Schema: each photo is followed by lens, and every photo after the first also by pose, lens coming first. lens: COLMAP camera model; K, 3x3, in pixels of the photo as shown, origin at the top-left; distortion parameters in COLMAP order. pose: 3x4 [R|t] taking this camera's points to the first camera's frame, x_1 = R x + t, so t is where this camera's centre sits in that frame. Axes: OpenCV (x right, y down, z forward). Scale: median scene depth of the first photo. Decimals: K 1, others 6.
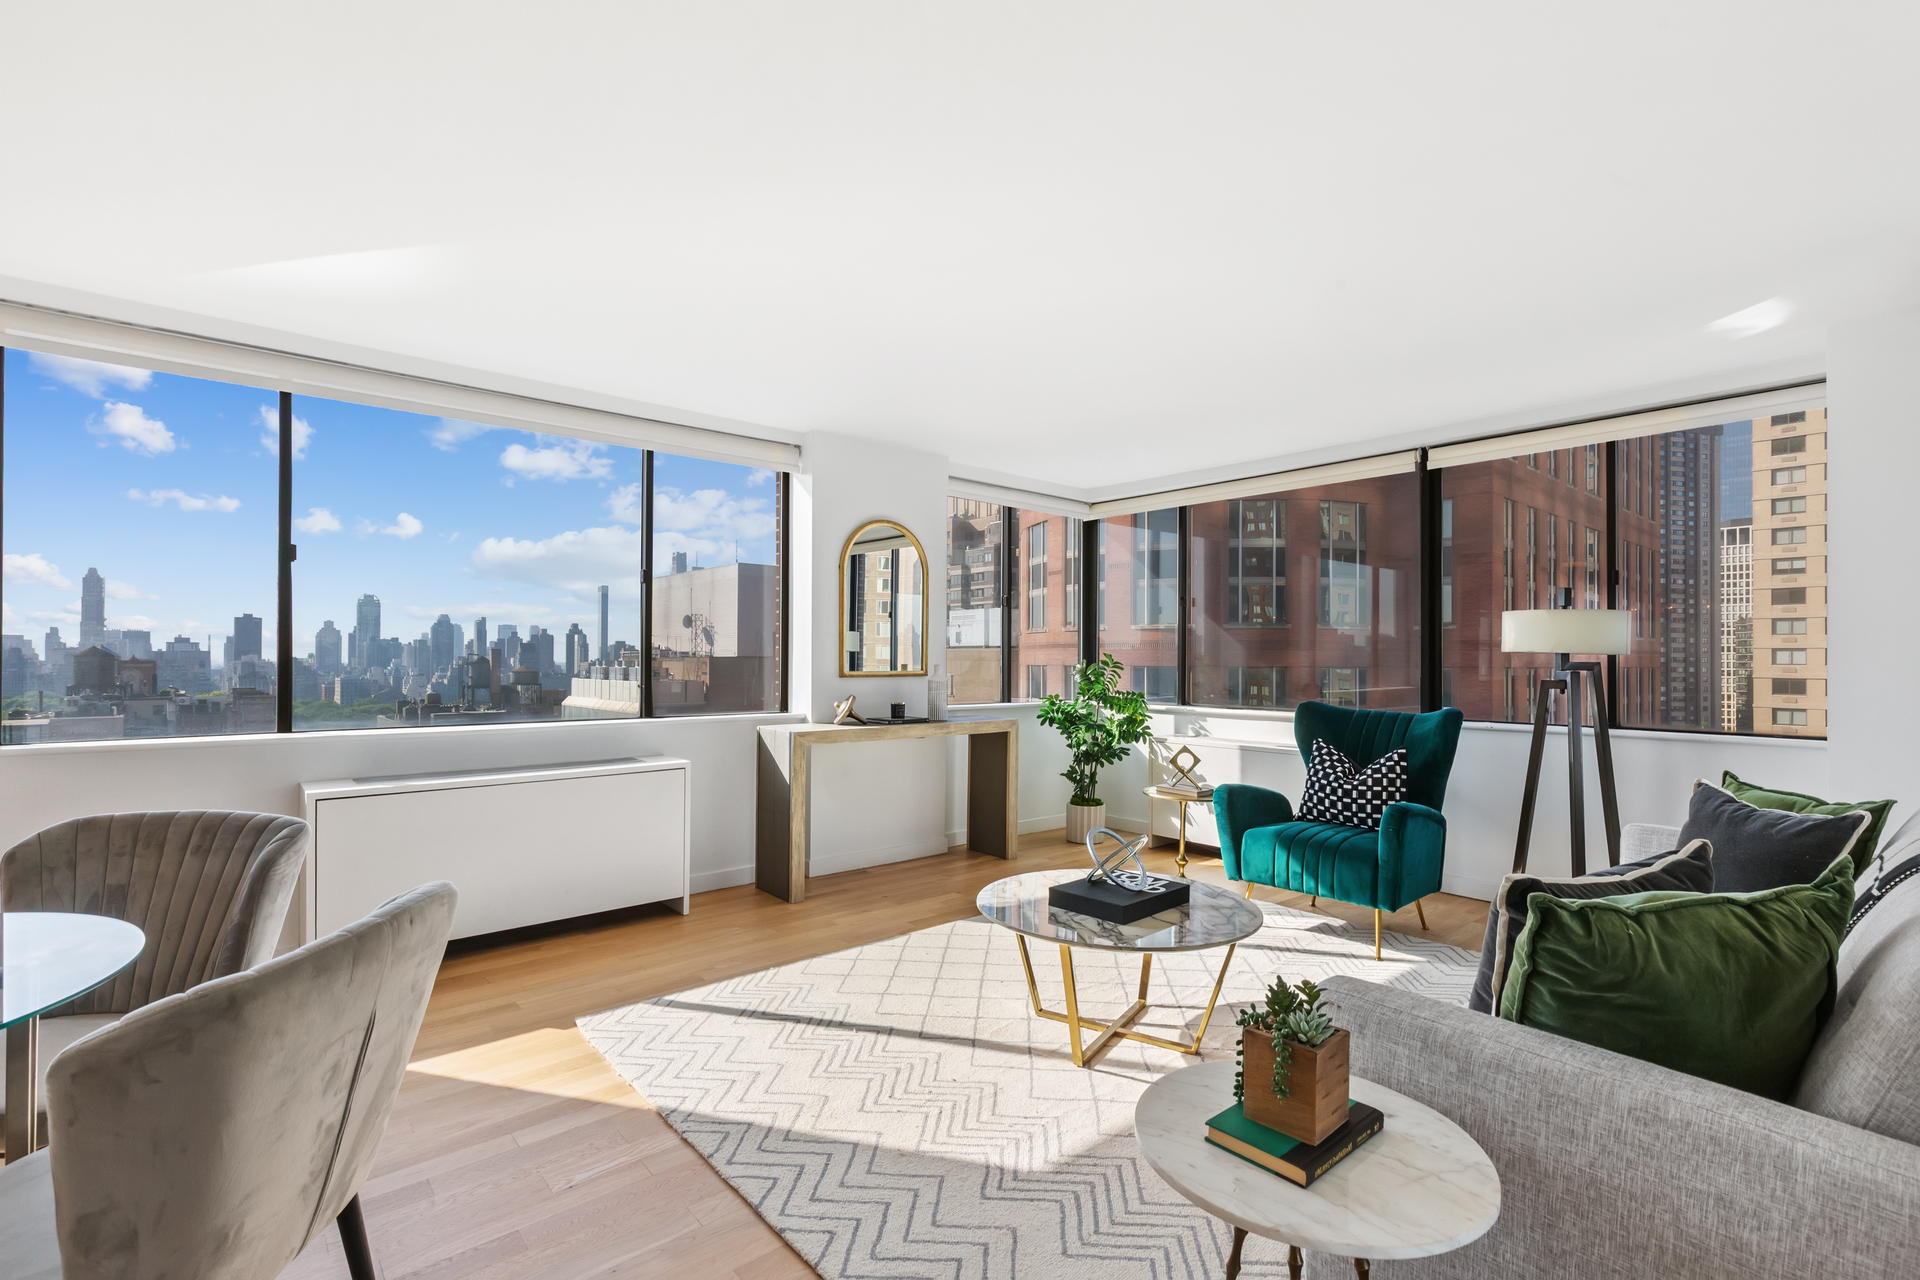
lens RADIAL K [[871.9, 0, 968.6], [0, 871.9, 649.0], [0, 0, 1]] dist [0.017237, -0.008731]
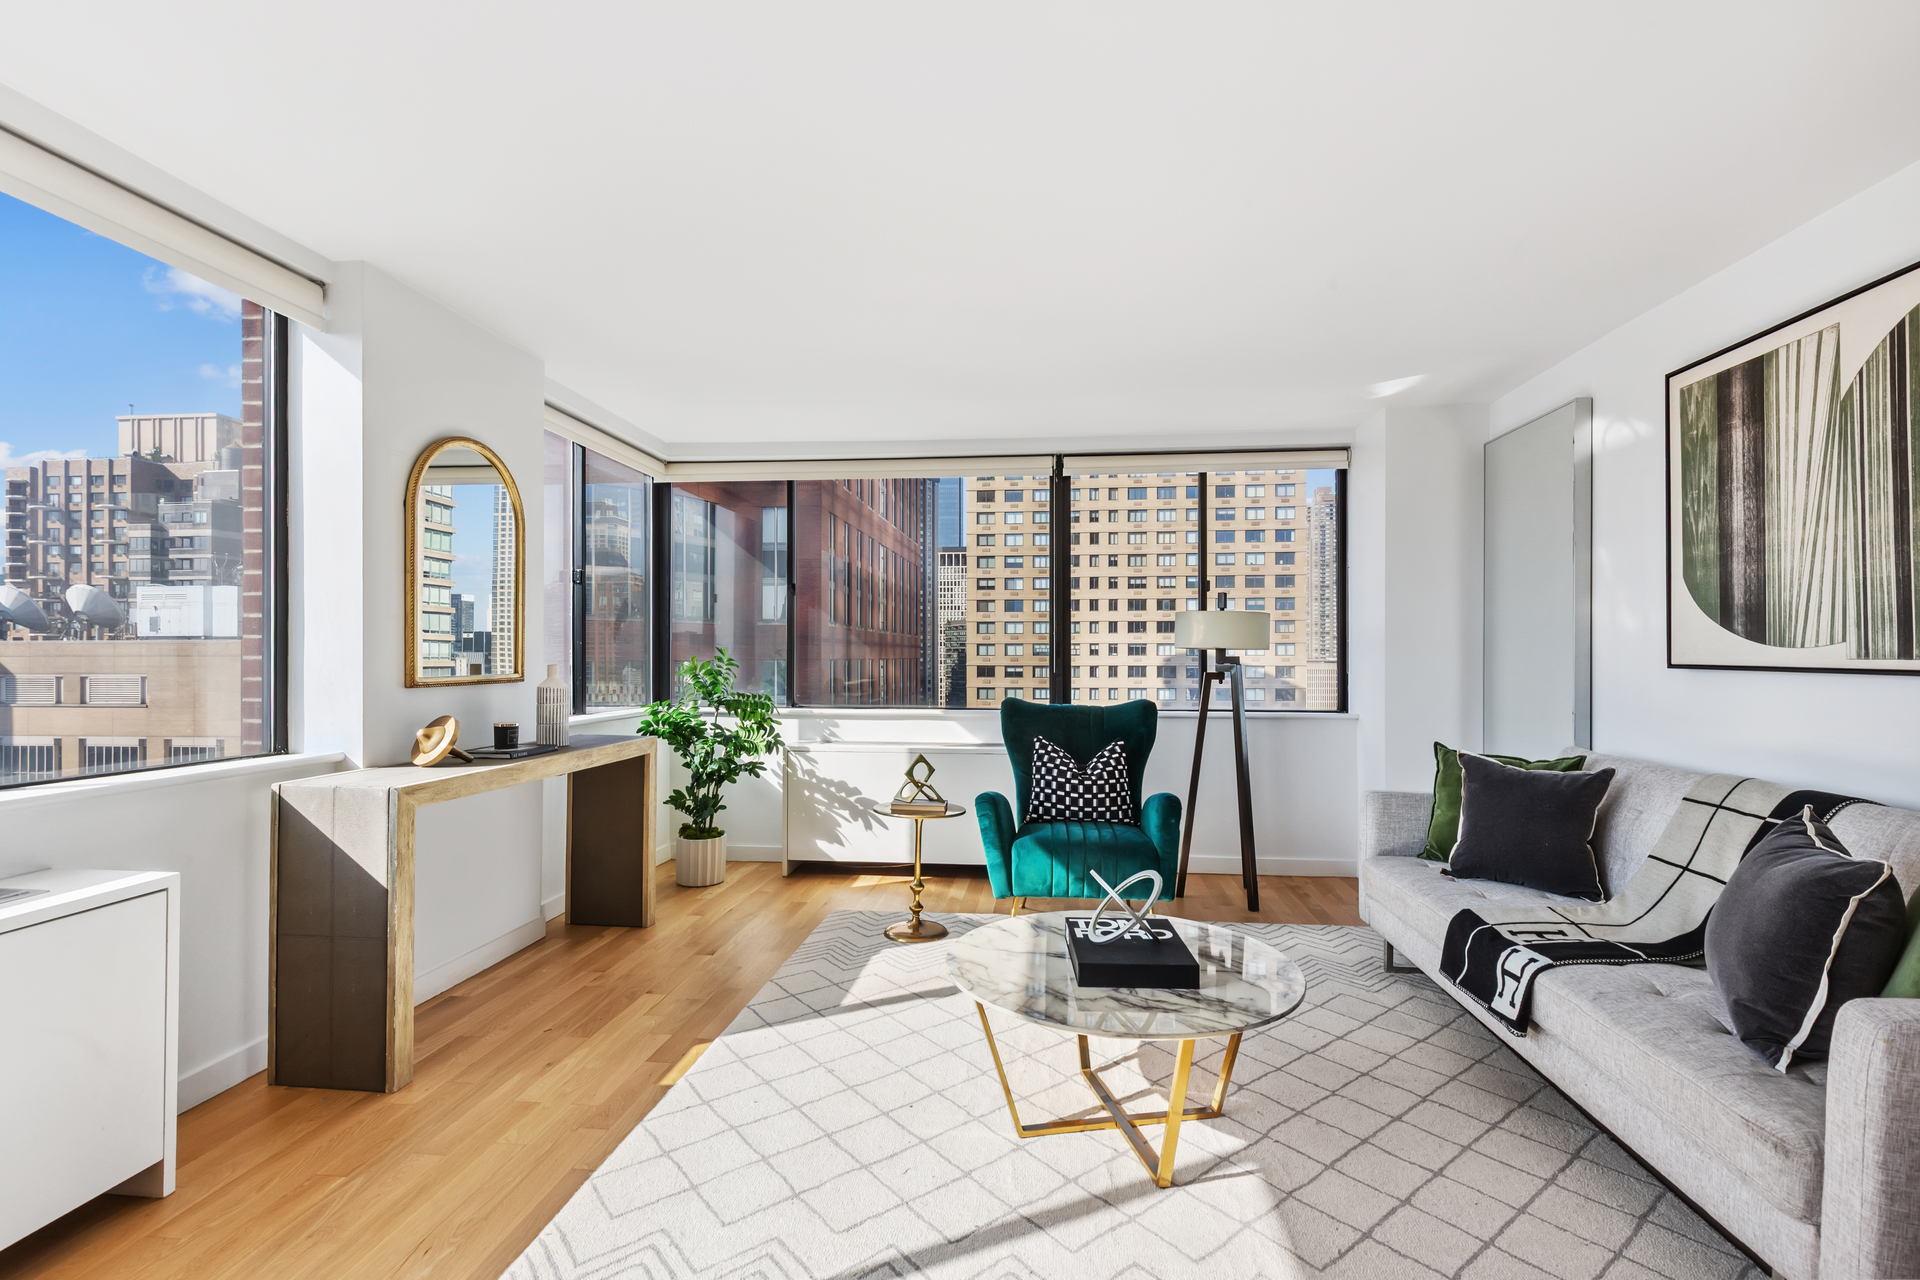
lens RADIAL K [[871.9, 0, 968.6], [0, 871.9, 649.0], [0, 0, 1]] dist [0.017237, -0.008731]
pose [[0.731858, -0.000520, 0.681457, -0.238274], [-0.004440, 0.999975, 0.005532, 0.000205], [-0.681443, -0.007074, 0.731837, 0.253371]]
